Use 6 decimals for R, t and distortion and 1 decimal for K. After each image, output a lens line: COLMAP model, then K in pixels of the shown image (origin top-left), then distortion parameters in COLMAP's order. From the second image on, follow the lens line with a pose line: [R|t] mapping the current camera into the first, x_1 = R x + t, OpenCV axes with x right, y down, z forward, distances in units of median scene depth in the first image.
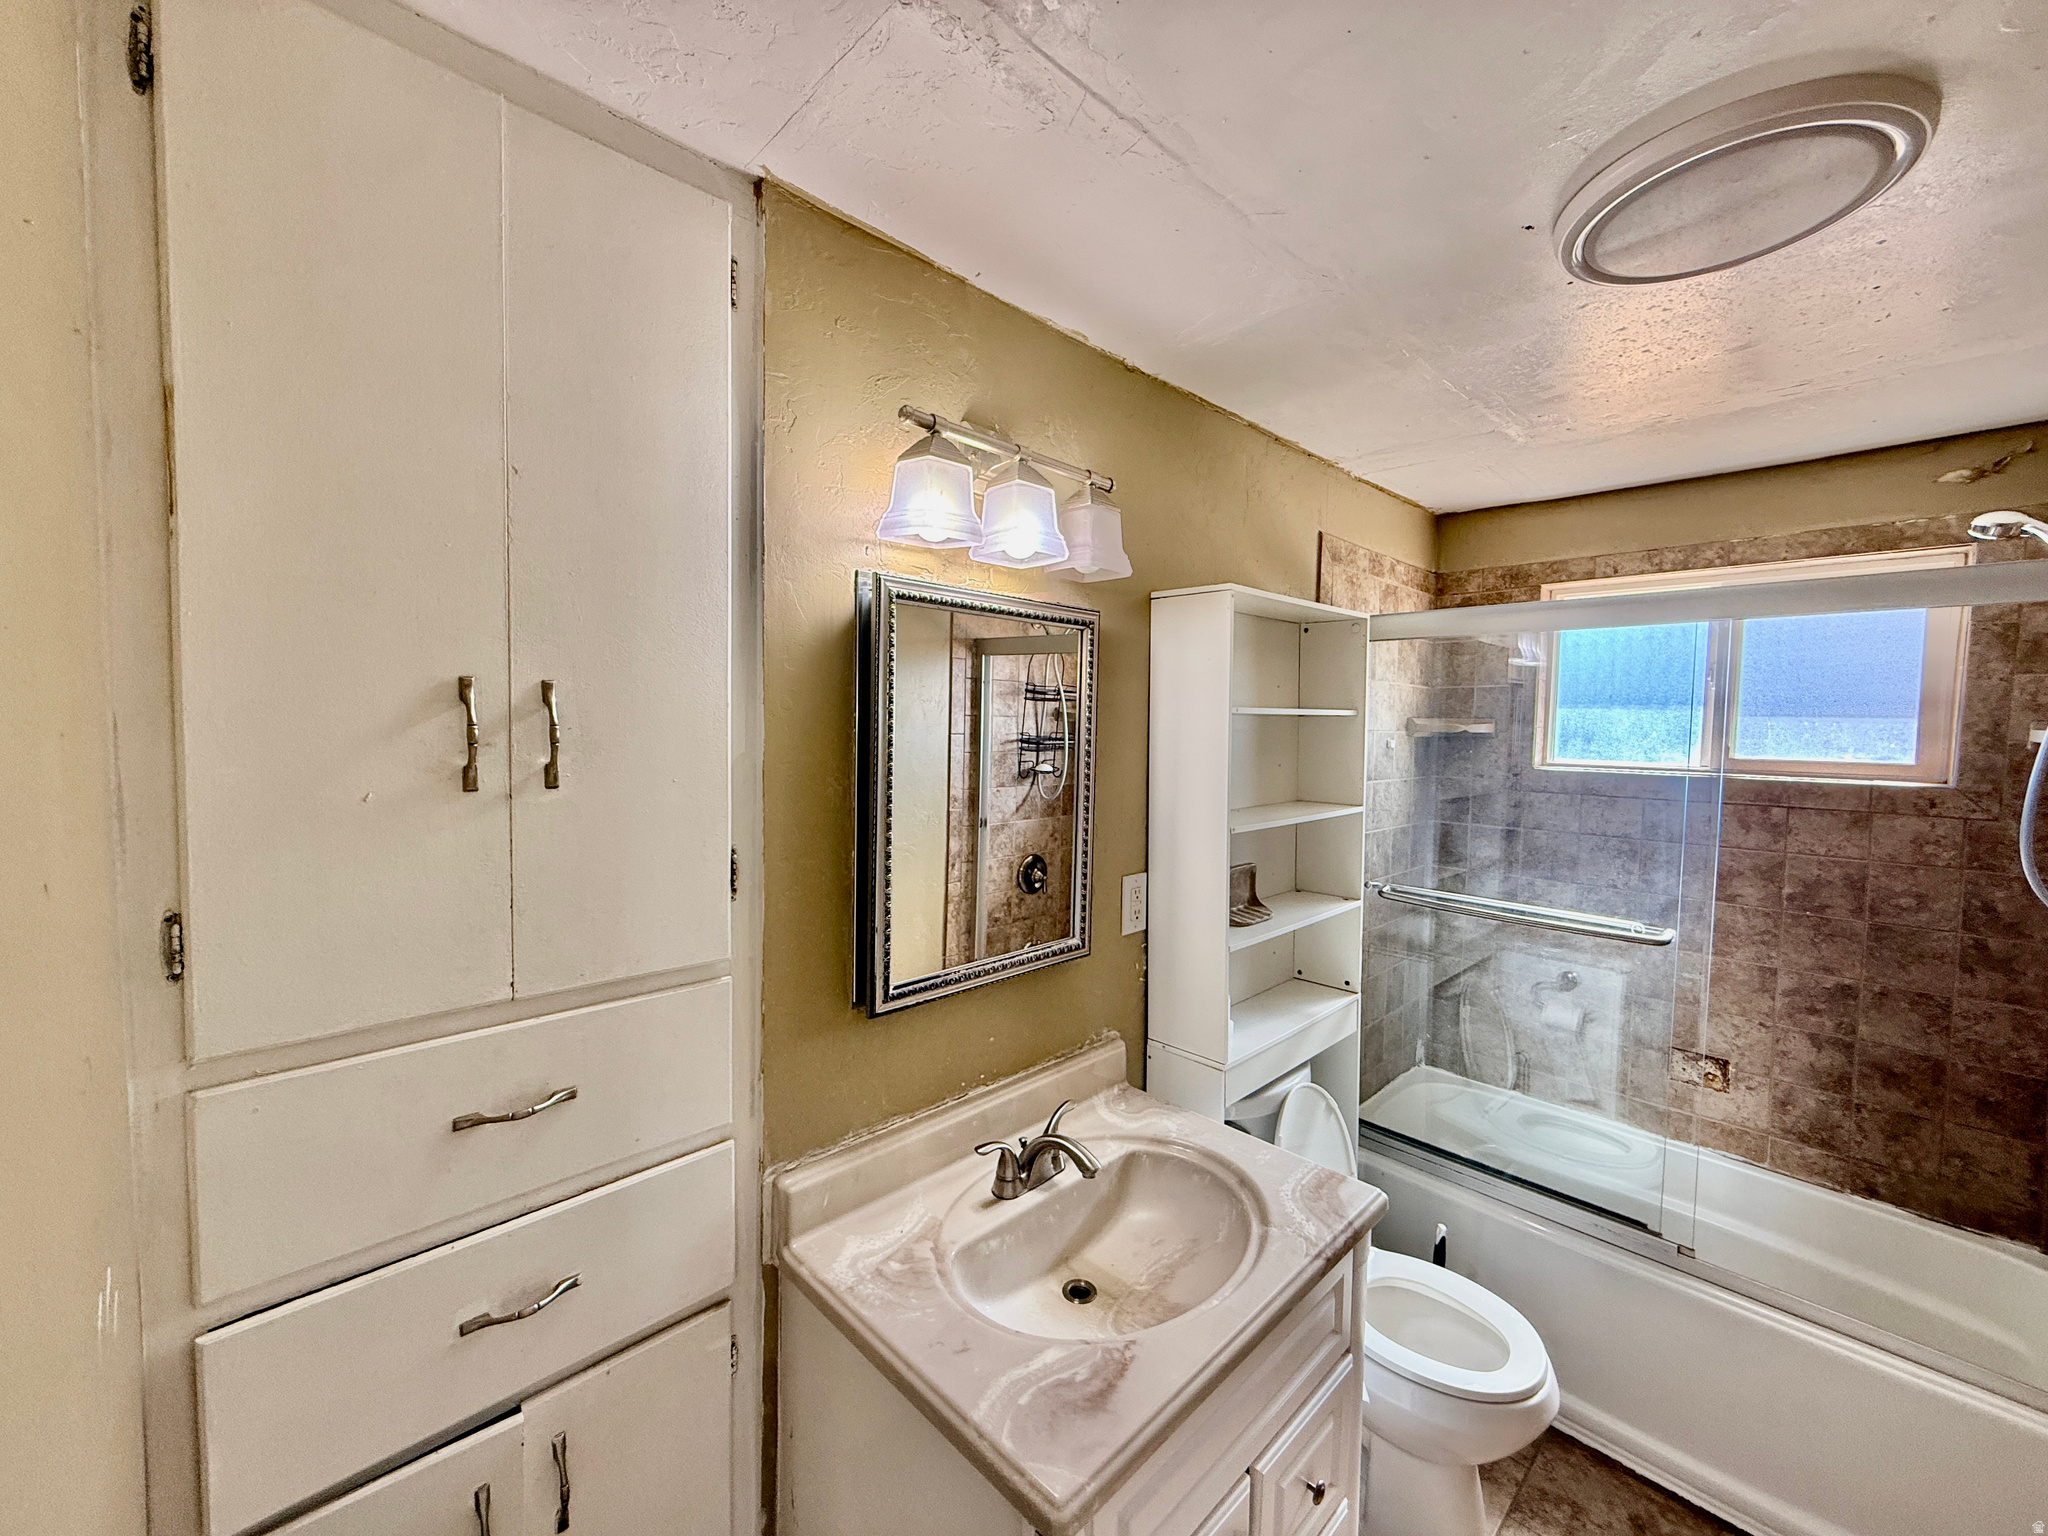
lens RADIAL K [[815.5, 0, 1022.3], [0, 815.5, 762.7], [0, 0, 1]] dist [0.000482, -0.000020]
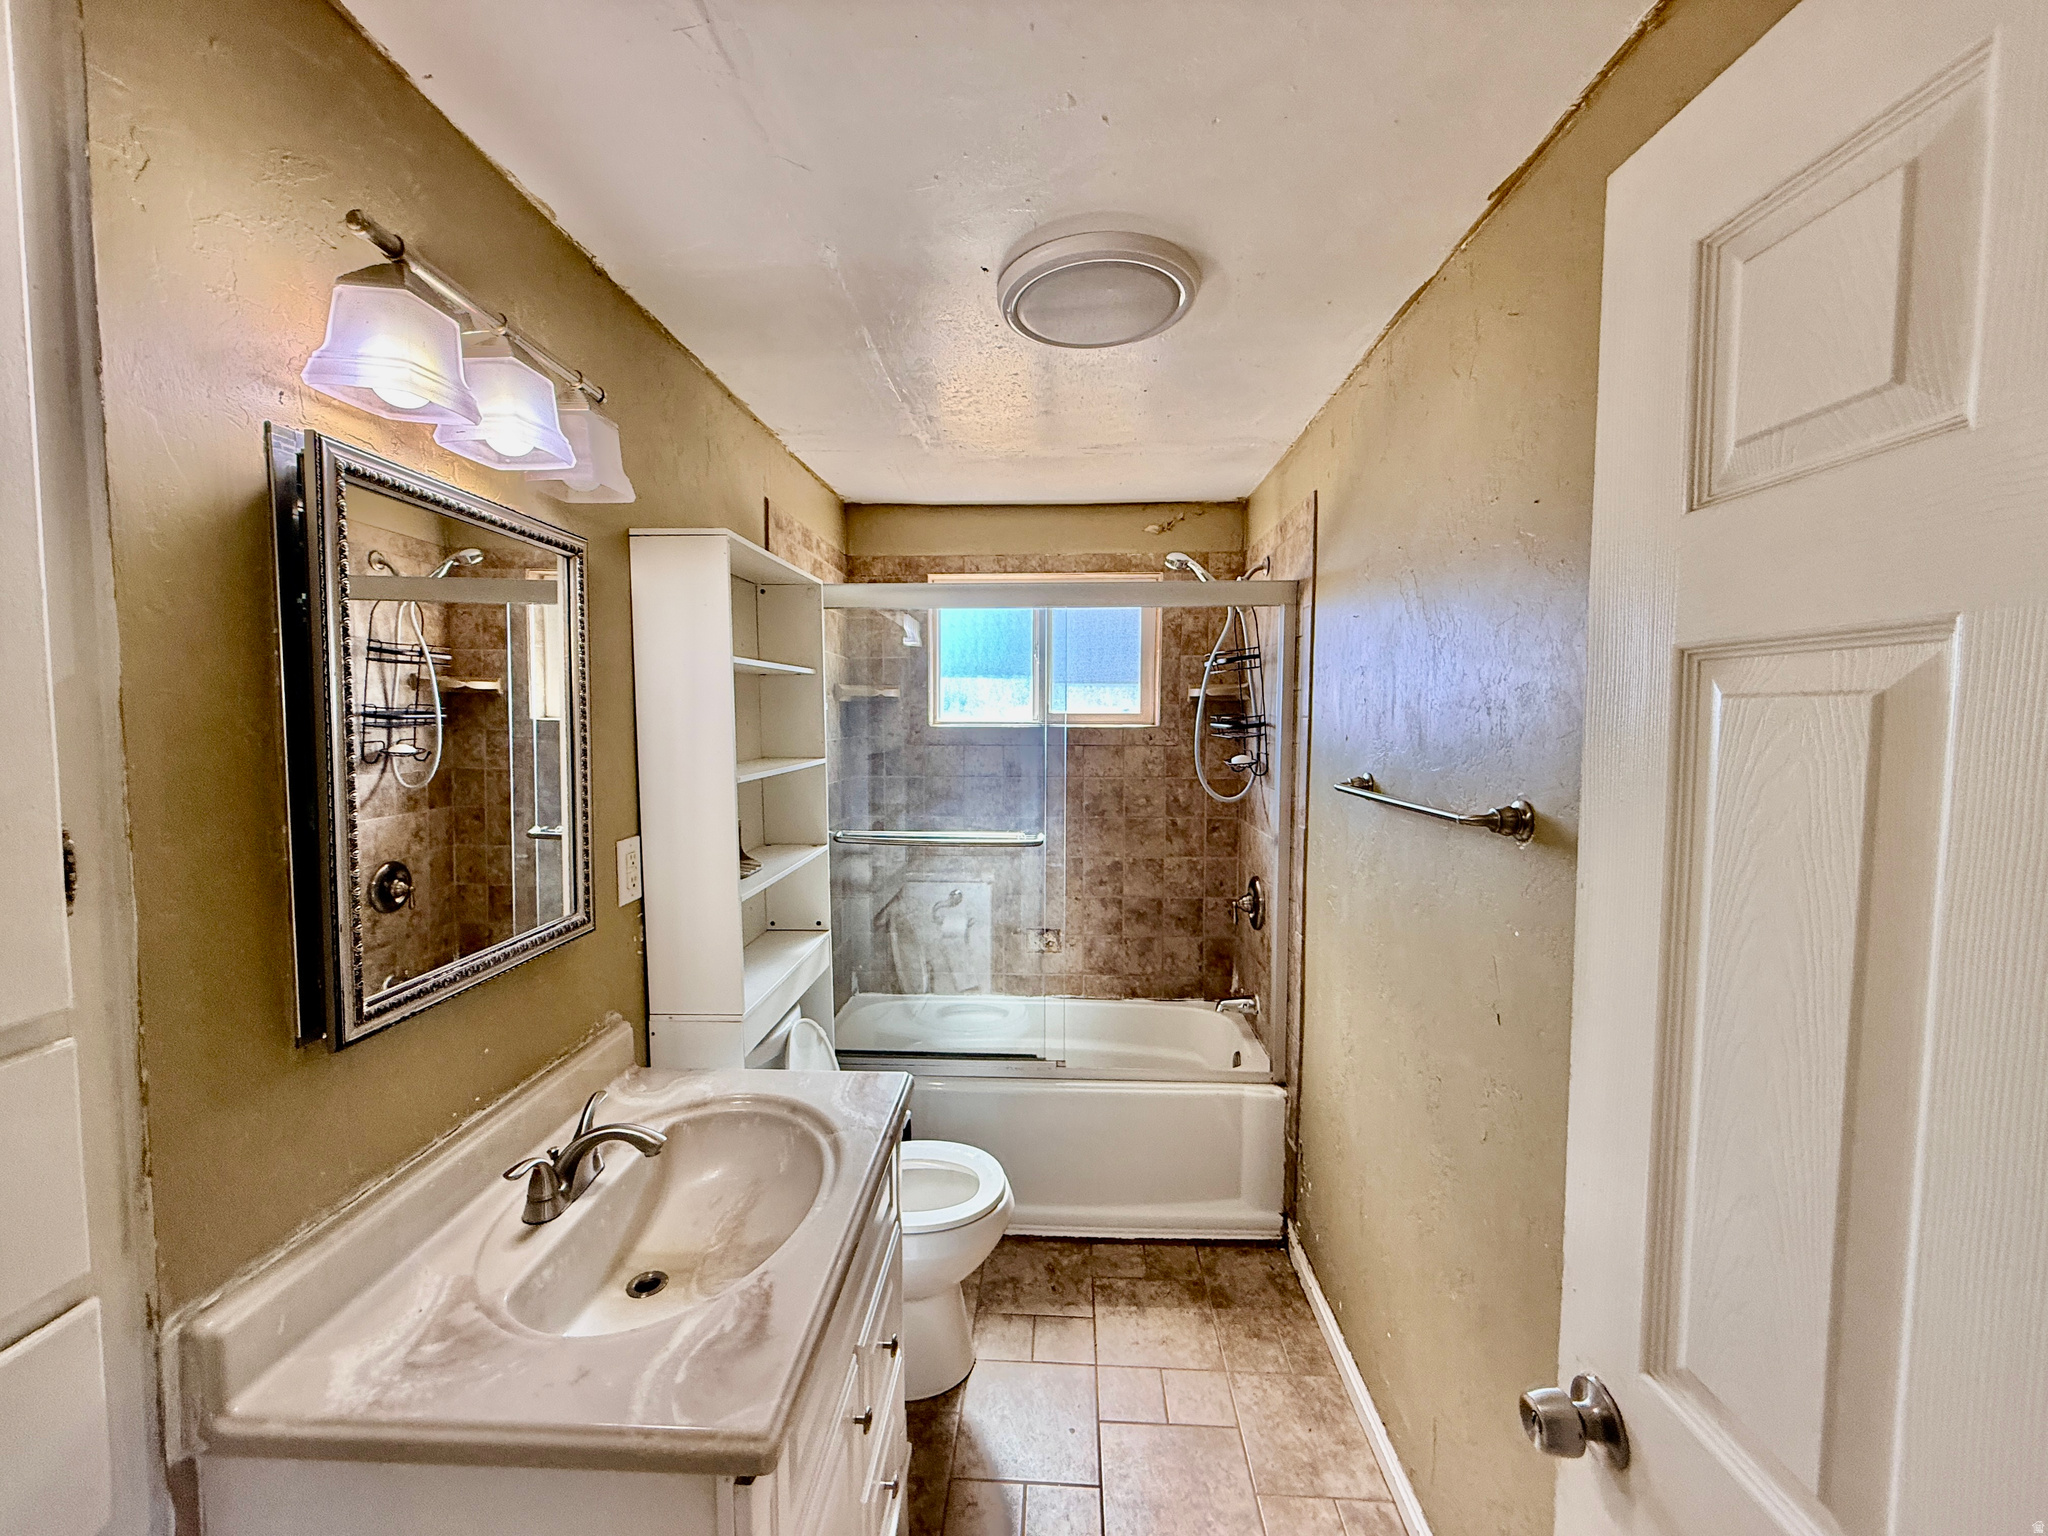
lens RADIAL K [[815.5, 0, 1022.5], [0, 815.5, 762.8], [0, 0, 1]] dist [0.000482, -0.000020]
pose [[0.725311, -0.054805, 0.686236, -0.163322], [0.045353, 0.998465, 0.031805, 0.044312], [-0.686926, 0.008054, 0.726683, 0.036730]]
